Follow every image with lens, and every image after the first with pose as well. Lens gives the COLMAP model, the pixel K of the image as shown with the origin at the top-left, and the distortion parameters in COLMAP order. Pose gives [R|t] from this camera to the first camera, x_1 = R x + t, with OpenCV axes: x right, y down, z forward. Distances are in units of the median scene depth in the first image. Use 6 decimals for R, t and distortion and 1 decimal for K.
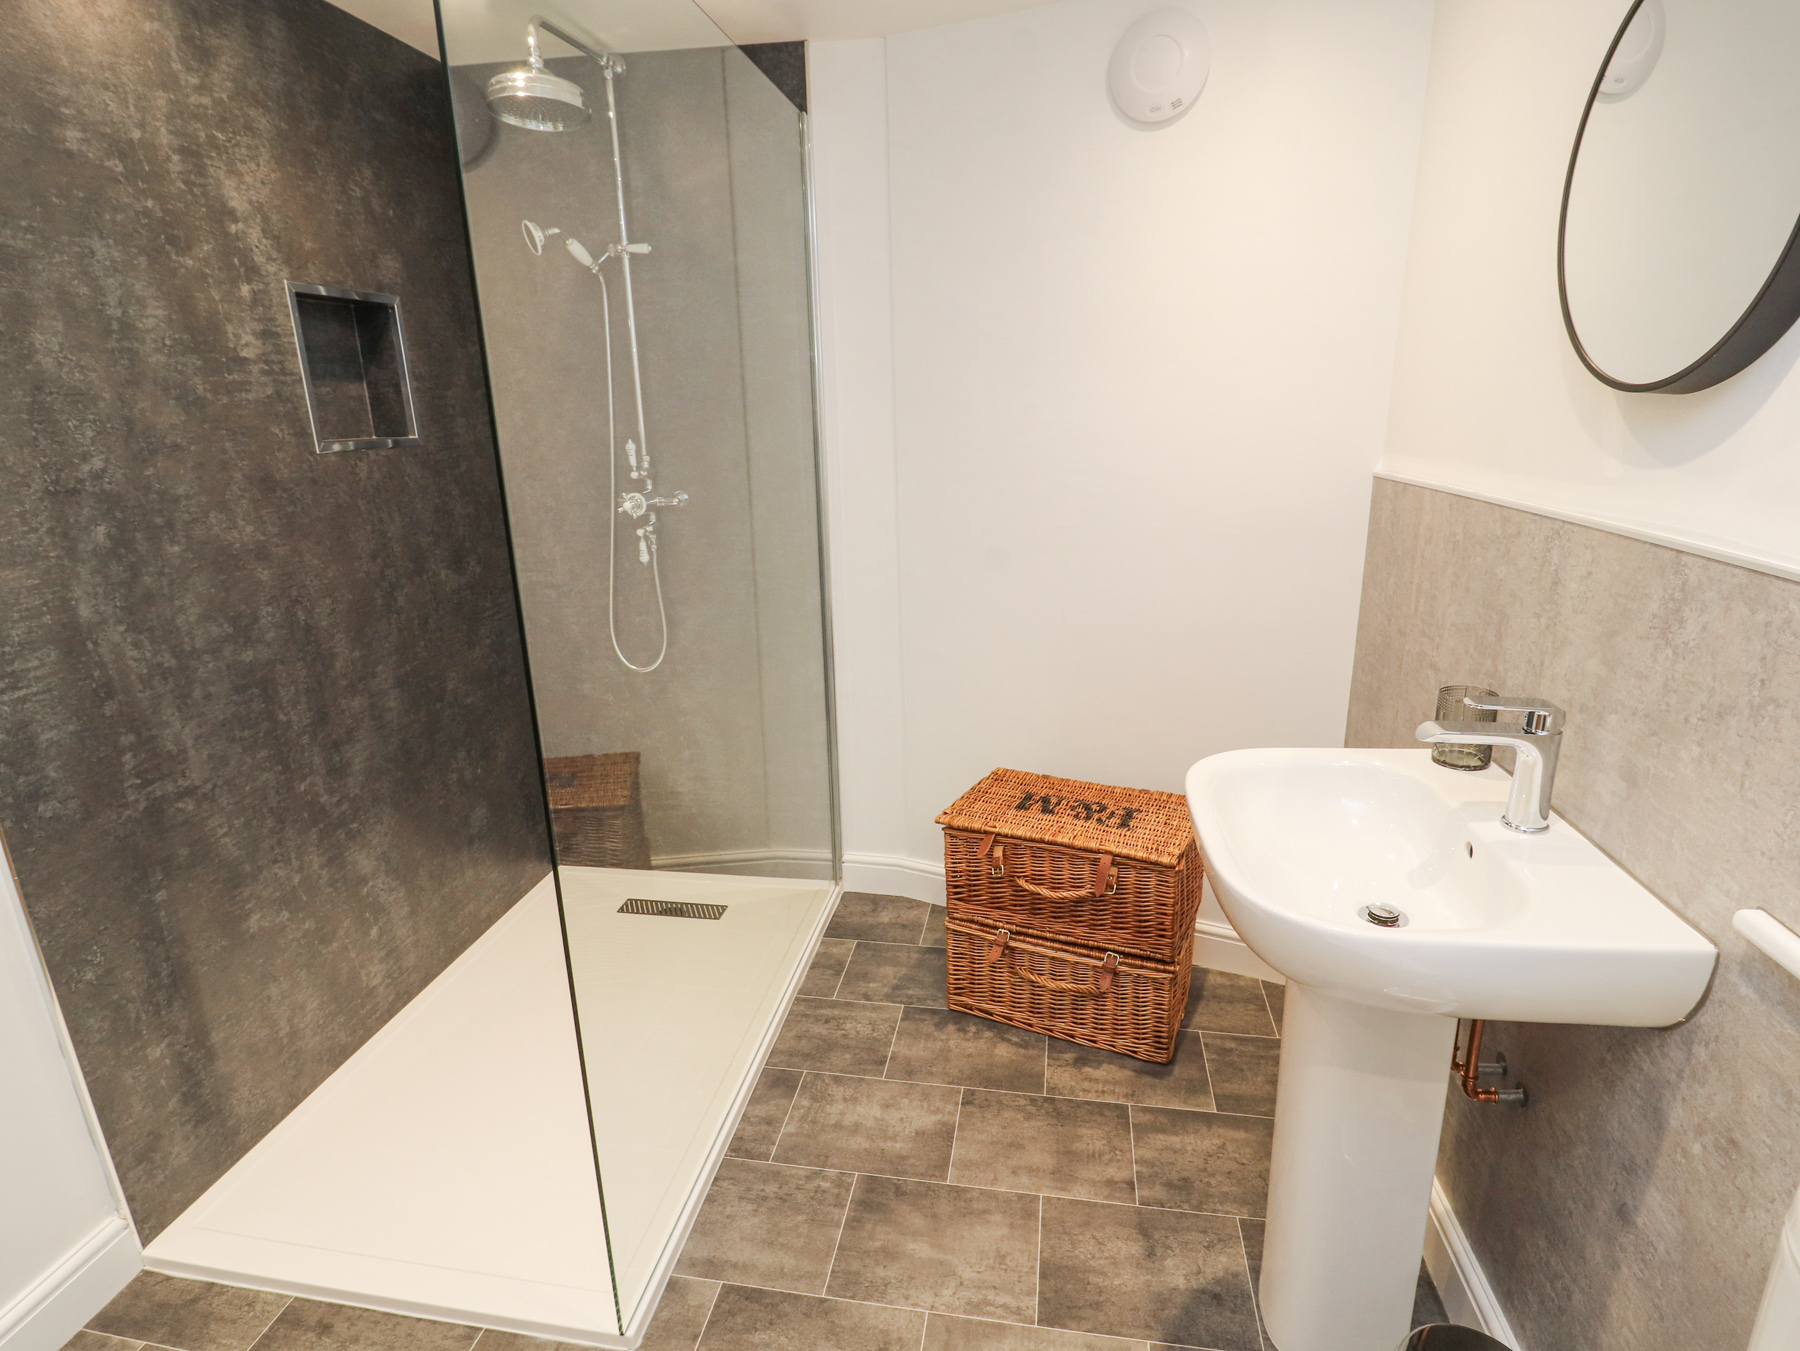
lens RADIAL K [[933.4, 0, 902.3], [0, 933.4, 667.7], [0, 0, 1]] dist [0.000348, -0.016241]
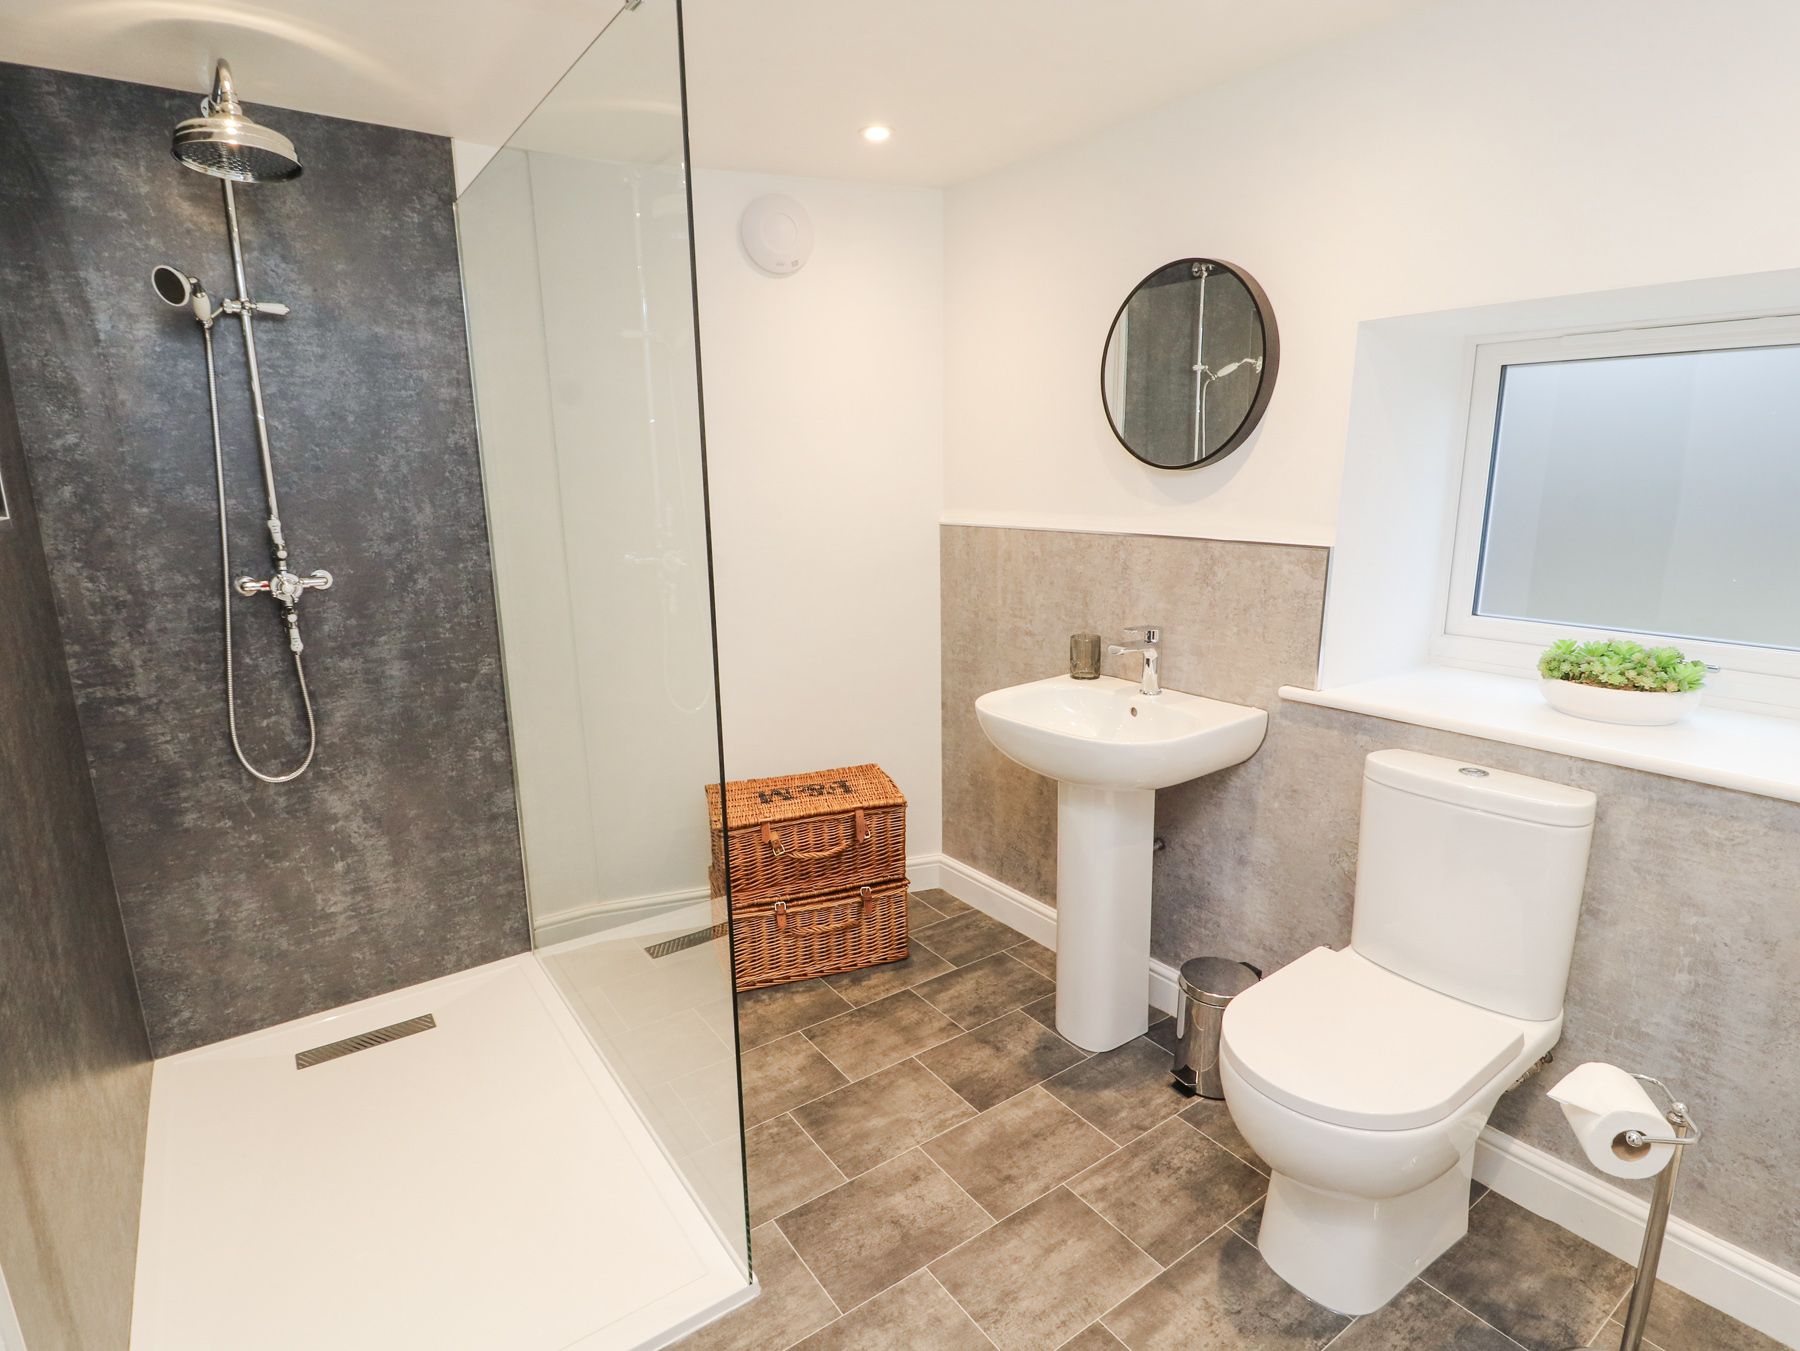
lens RADIAL K [[933.4, 0, 902.3], [0, 933.4, 667.7], [0, 0, 1]] dist [0.000348, -0.016241]
pose [[0.711667, -0.134218, 0.689577, -0.661235], [0.190059, 0.981760, -0.005060, 0.021233], [-0.676319, 0.134661, 0.724195, -0.031287]]
